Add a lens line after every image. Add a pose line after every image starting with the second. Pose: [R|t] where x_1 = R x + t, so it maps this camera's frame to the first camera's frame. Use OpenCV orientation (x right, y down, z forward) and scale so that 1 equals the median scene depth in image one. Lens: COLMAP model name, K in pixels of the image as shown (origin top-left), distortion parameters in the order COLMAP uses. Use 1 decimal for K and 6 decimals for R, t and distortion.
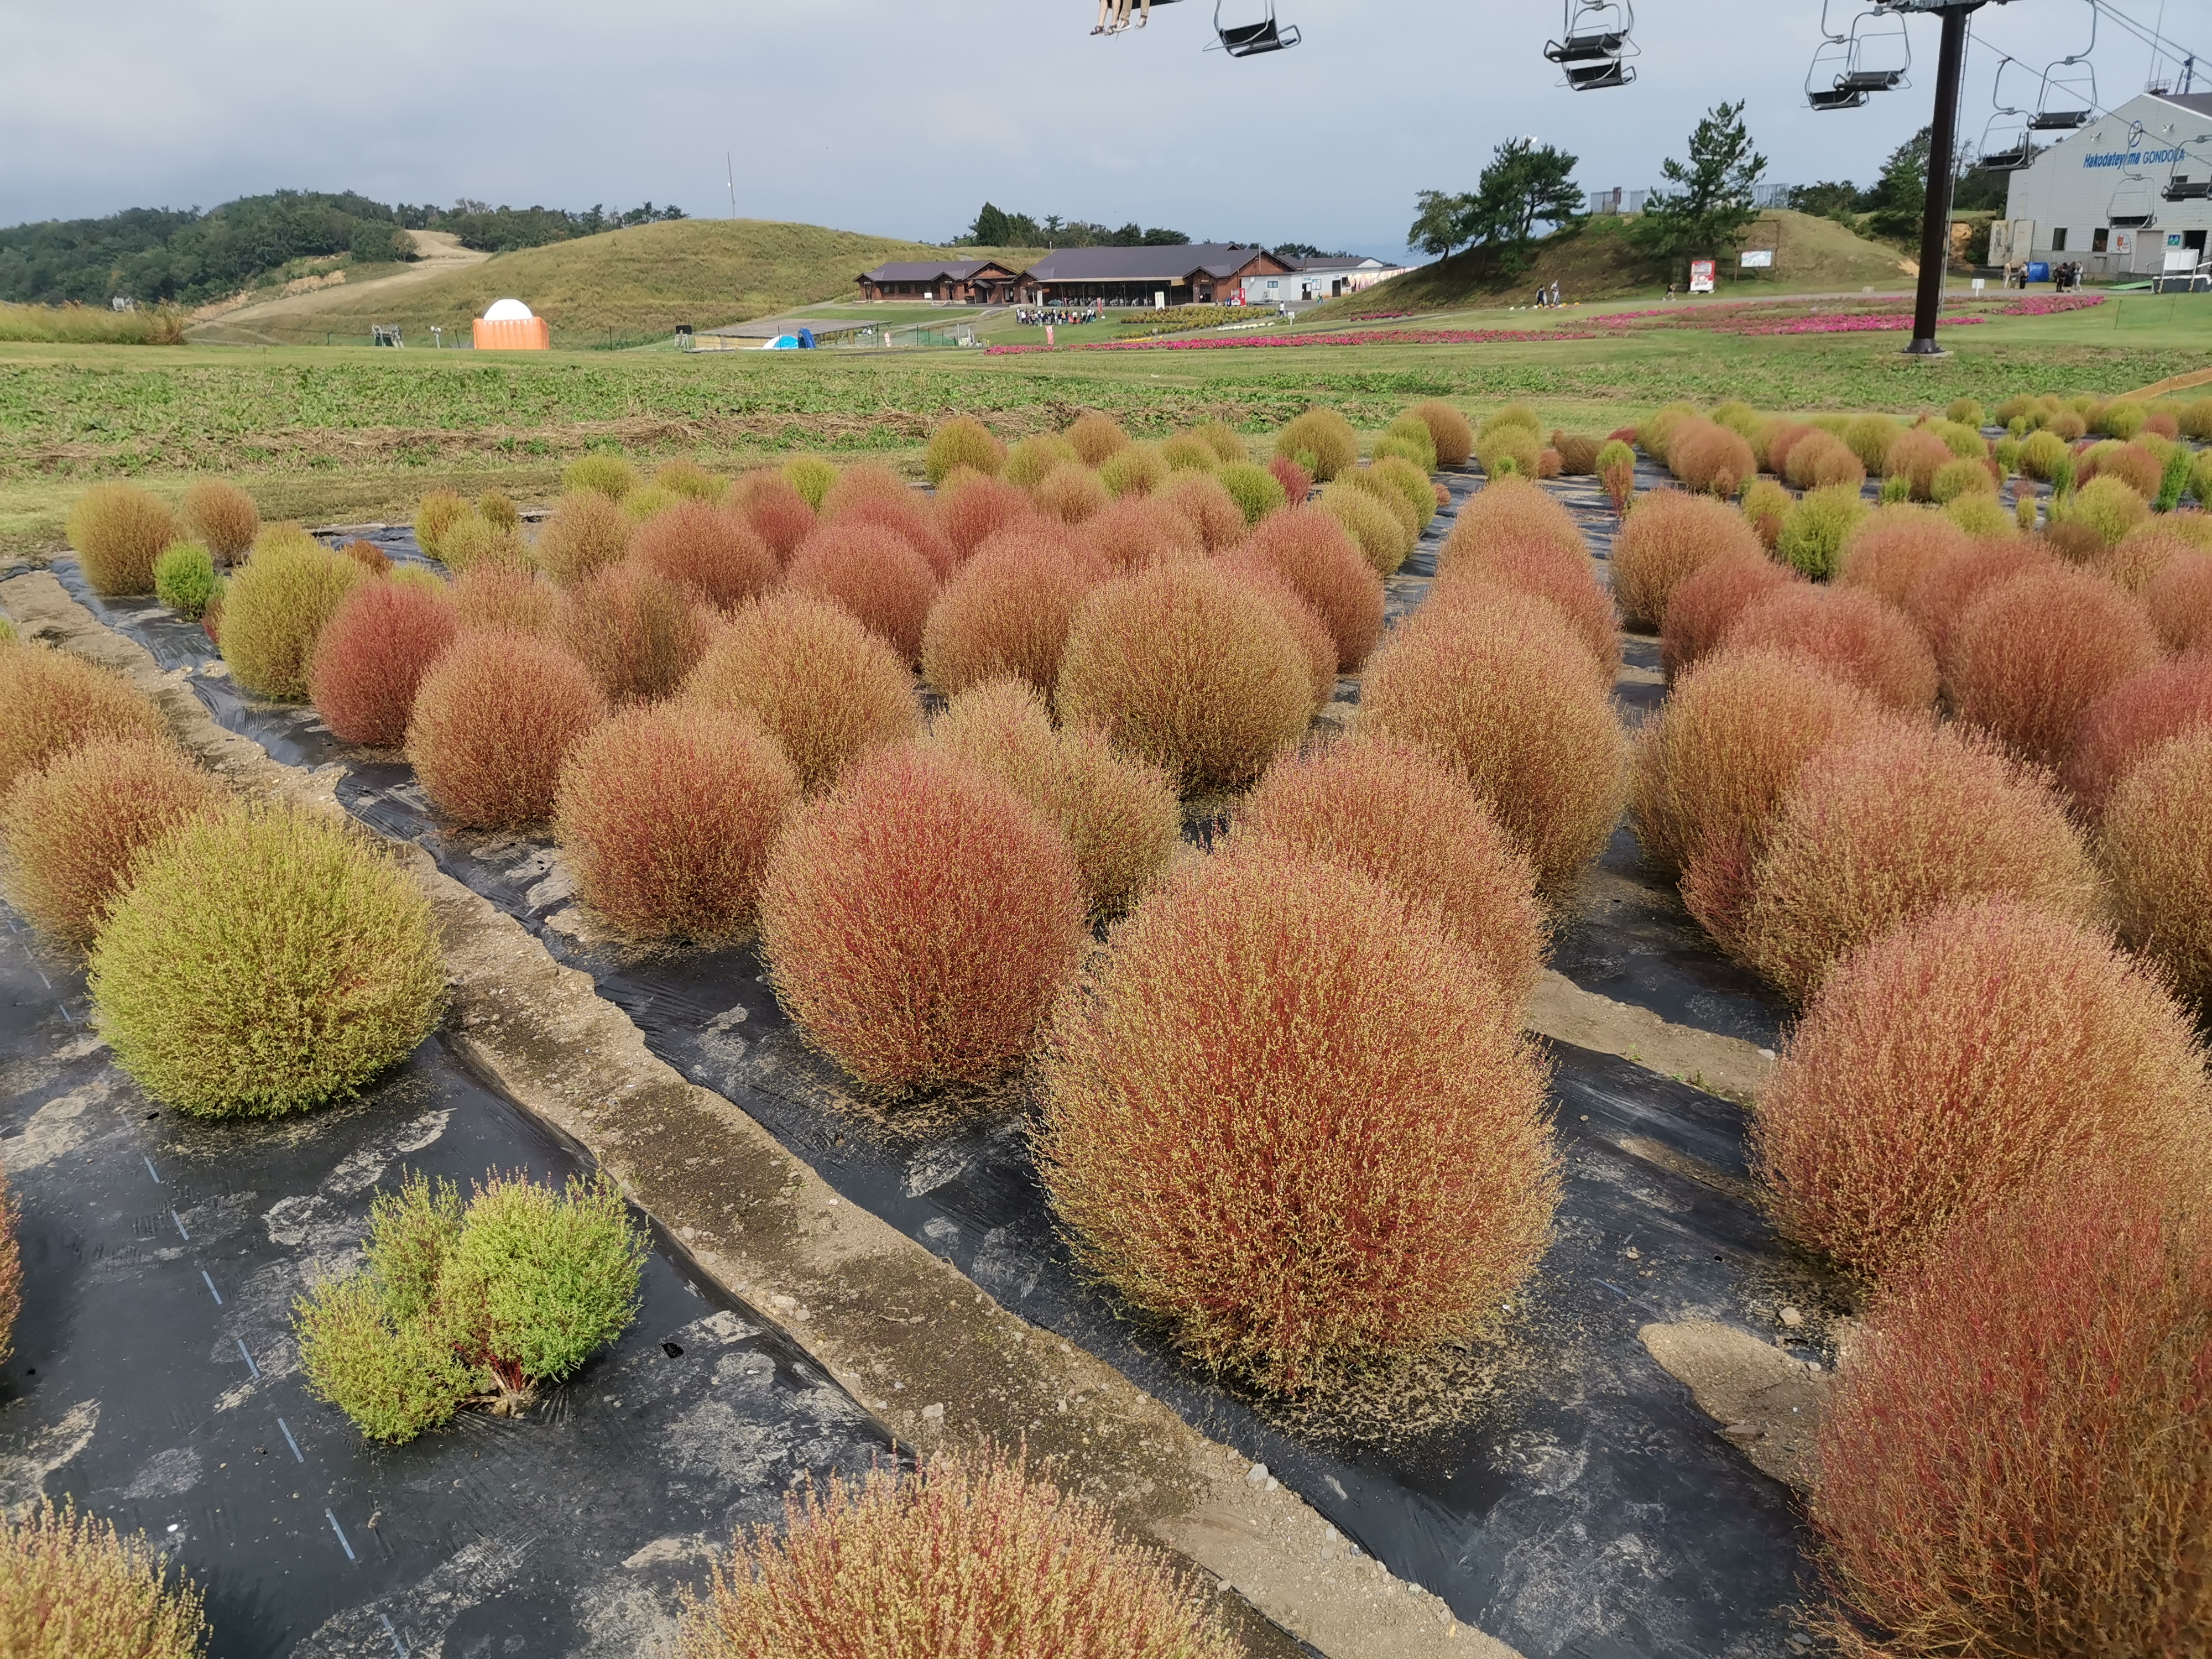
lens RADIAL K [[1677.8, 0, 1097.0], [0, 1677.8, 828.8], [0, 0, 1]] dist [-0.026588, -0.033365]
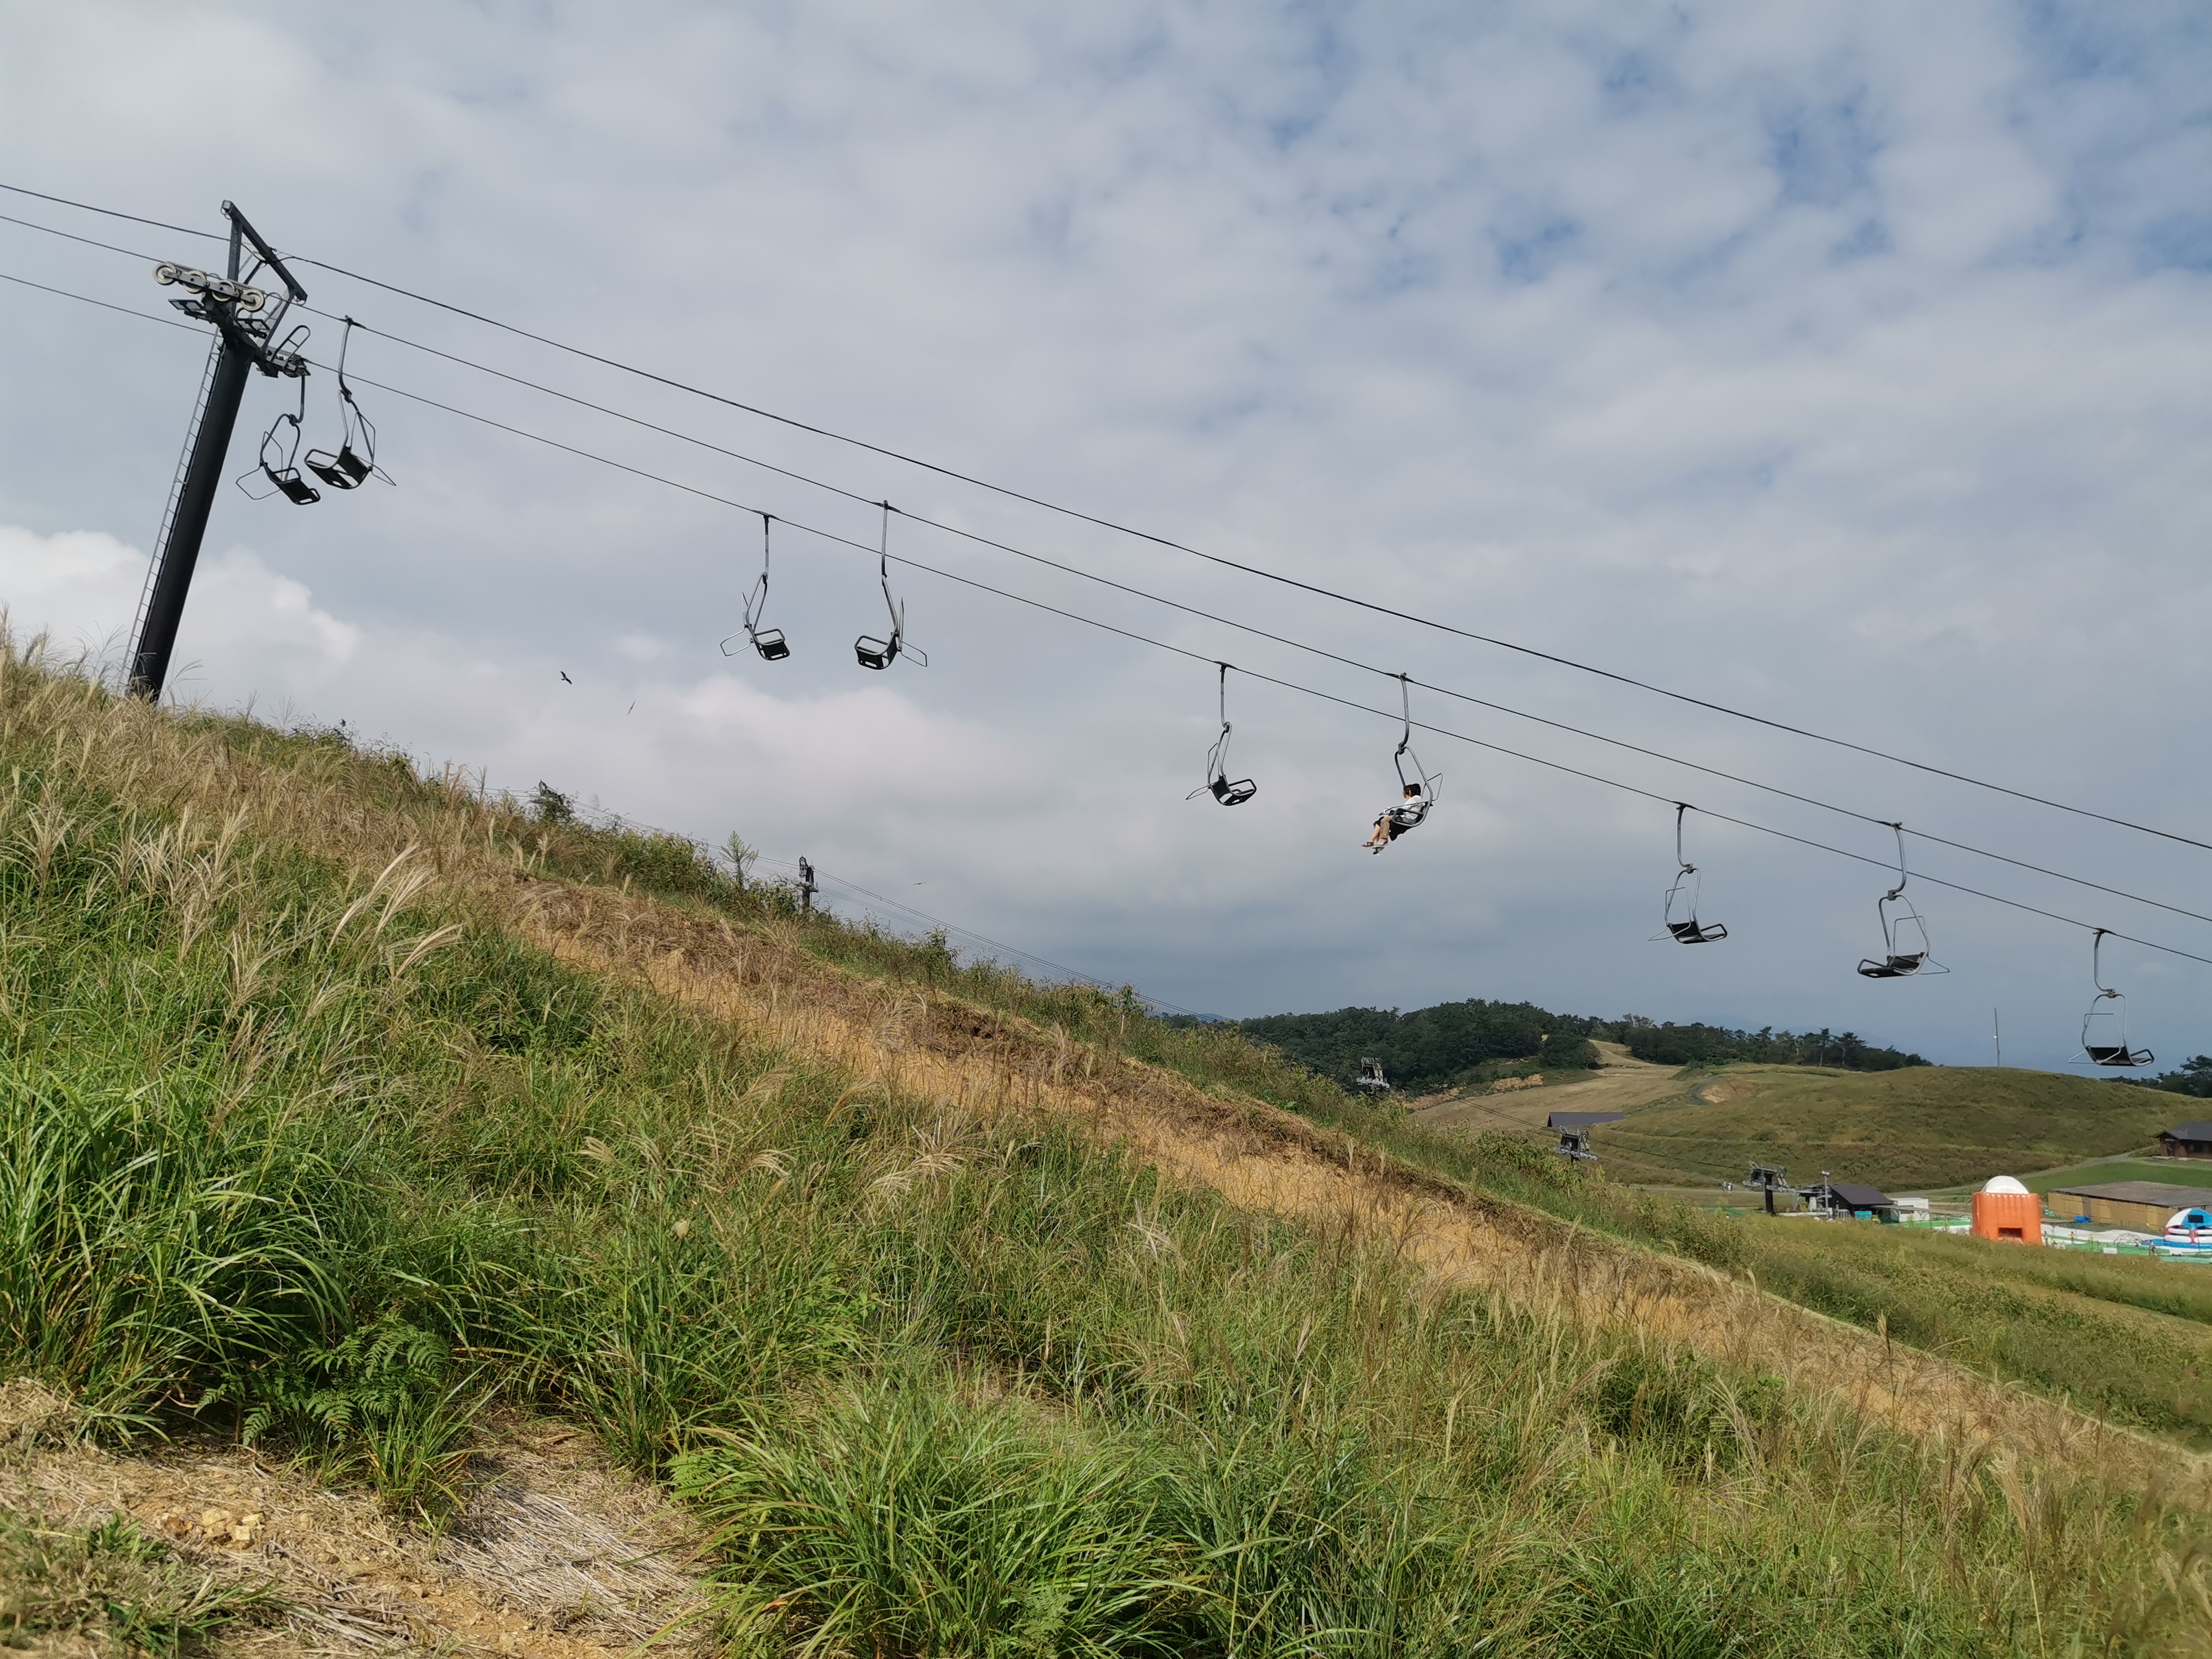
lens RADIAL K [[1677.8, 0, 1092.1], [0, 1677.8, 816.7], [0, 0, 1]] dist [-0.026588, -0.033365]
pose [[0.821991, -0.033960, -0.568487, -0.108525], [-0.226913, 0.896031, -0.381626, 0.023808], [0.522342, 0.442691, 0.728823, -0.149835]]
